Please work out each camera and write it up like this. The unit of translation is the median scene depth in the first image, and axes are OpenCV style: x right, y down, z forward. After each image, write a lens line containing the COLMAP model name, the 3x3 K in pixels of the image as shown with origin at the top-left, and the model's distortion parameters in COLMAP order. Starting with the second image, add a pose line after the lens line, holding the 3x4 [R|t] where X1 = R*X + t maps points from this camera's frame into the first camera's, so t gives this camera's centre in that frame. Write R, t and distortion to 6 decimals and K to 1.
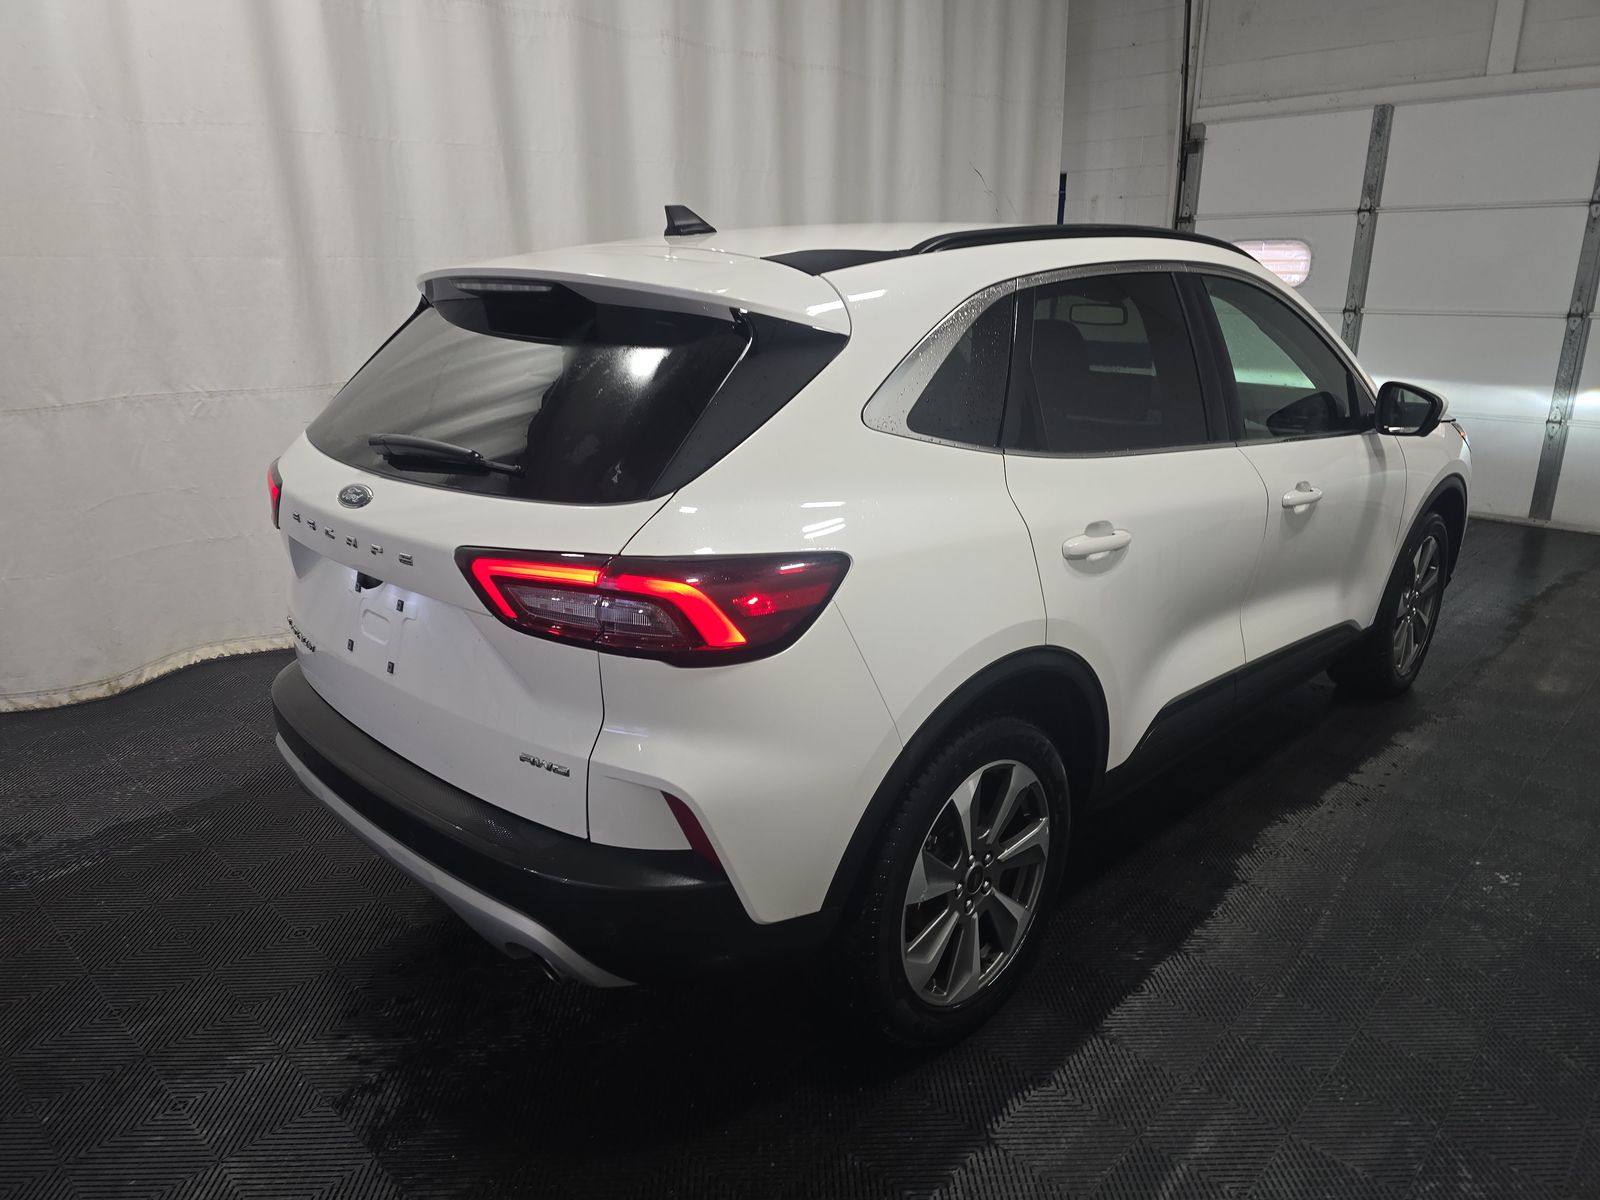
lens RADIAL K [[1074.1, 0, 800.0], [0, 1074.1, 600.0], [0, 0, 1]] dist [0.035012, -0.040884]
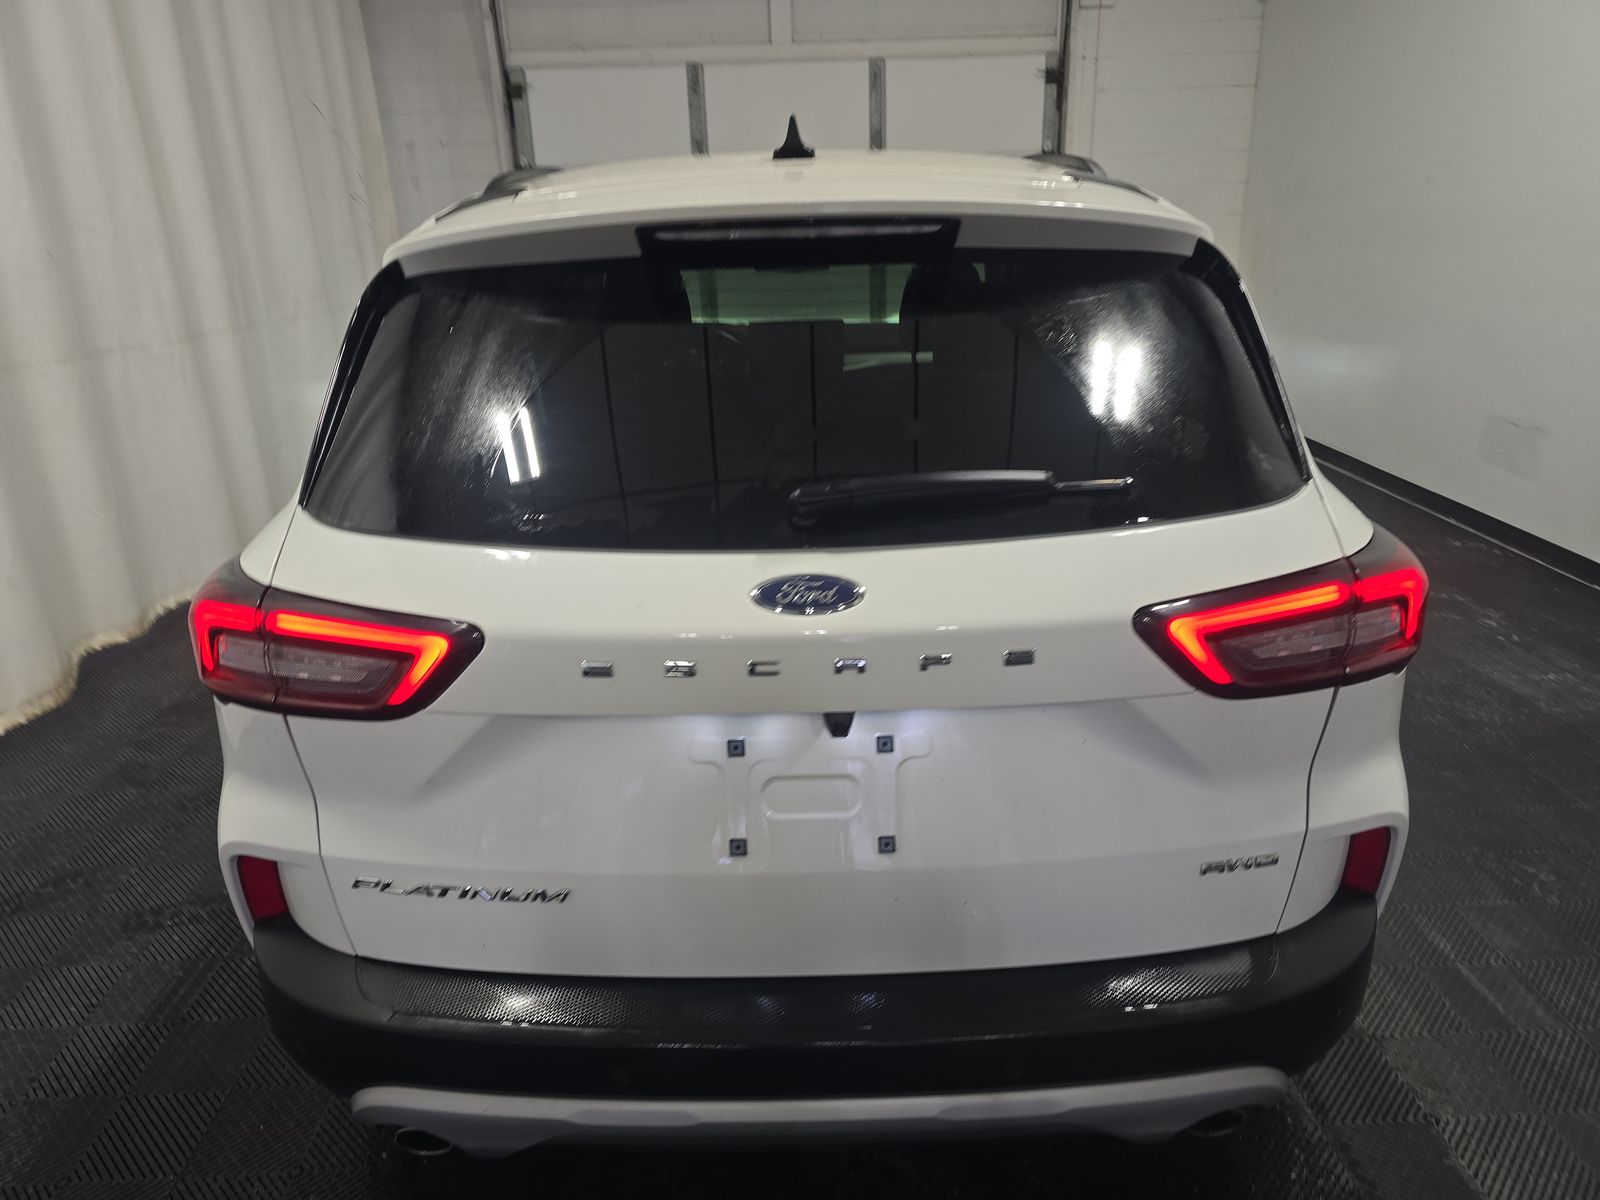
lens RADIAL K [[1074.1, 0, 800.0], [0, 1074.1, 600.0], [0, 0, 1]] dist [0.035012, -0.040884]
pose [[0.703053, -0.250537, 0.665544, -0.240702], [0.227142, 0.965975, 0.123688, -0.049788], [-0.673887, 0.064214, 0.736039, 0.169578]]
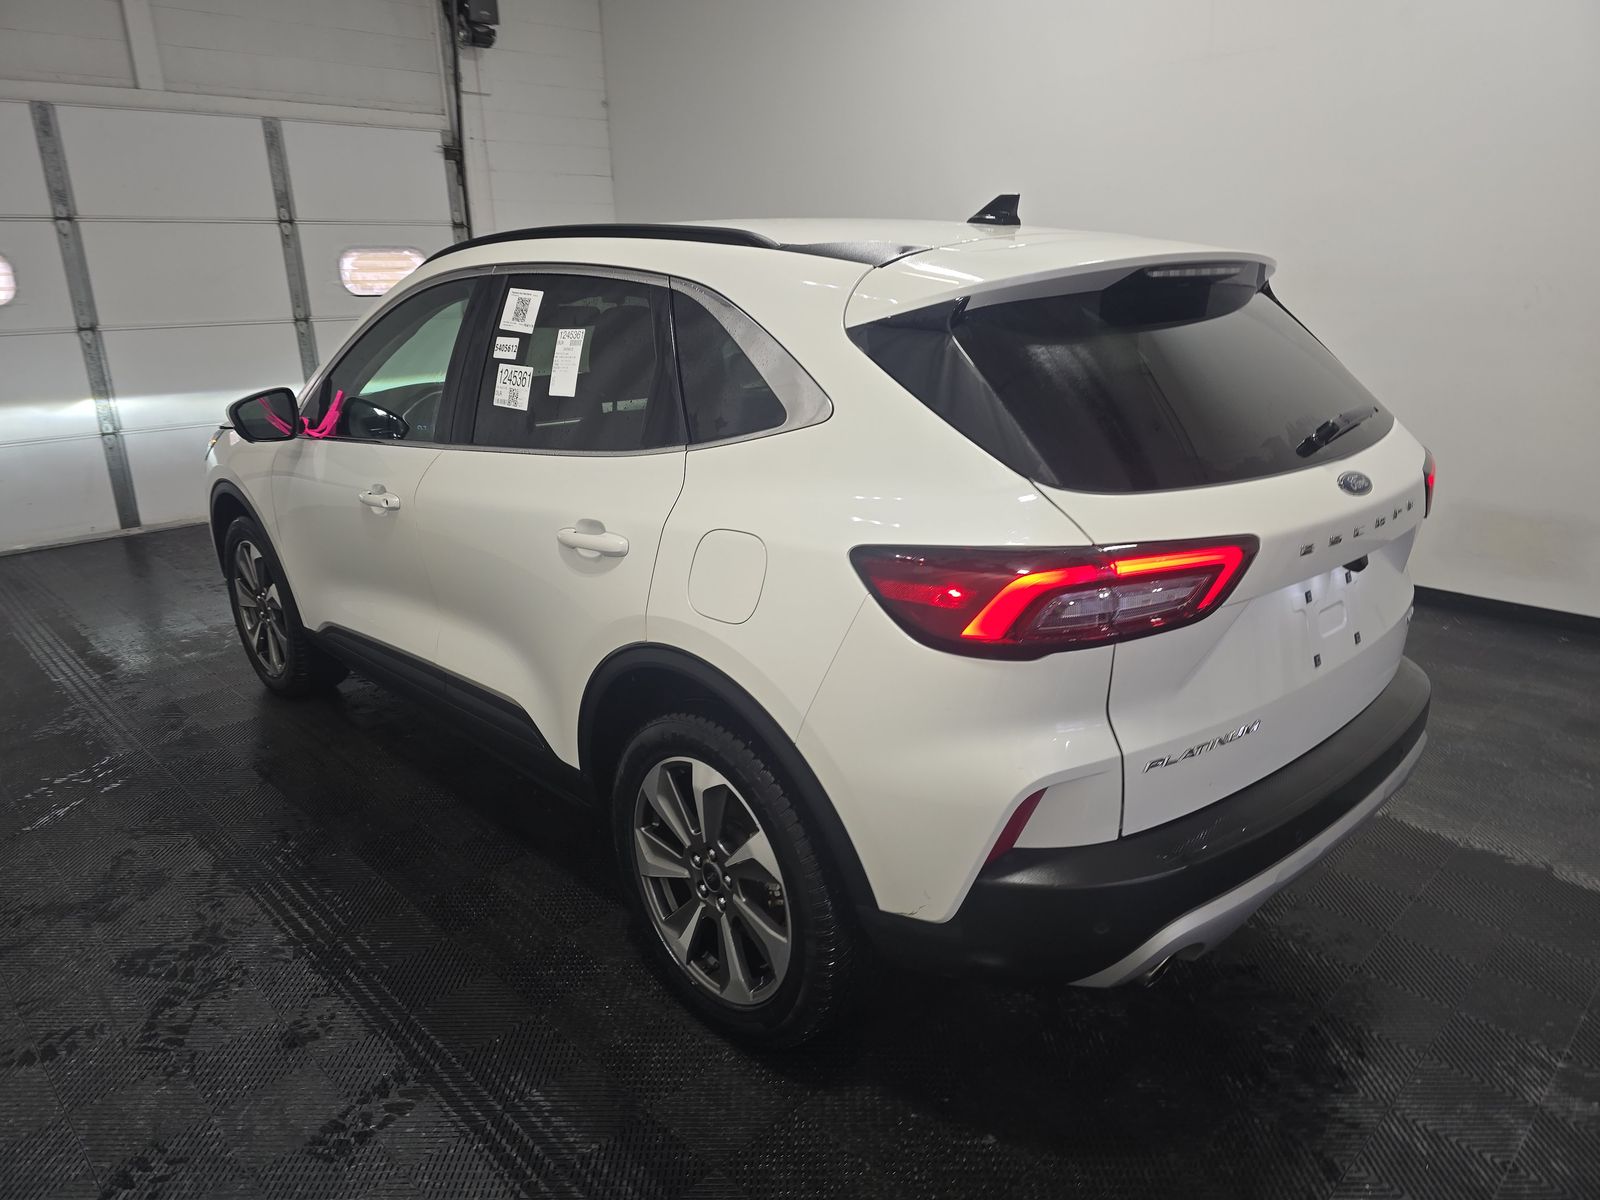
lens RADIAL K [[1074.1, 0, 800.0], [0, 1074.1, 600.0], [0, 0, 1]] dist [0.035012, -0.040884]
pose [[0.034930, -0.285247, 0.957817, -0.416404], [0.305218, 0.915657, 0.261560, -0.122154], [-0.951642, 0.283207, 0.119046, 0.415215]]
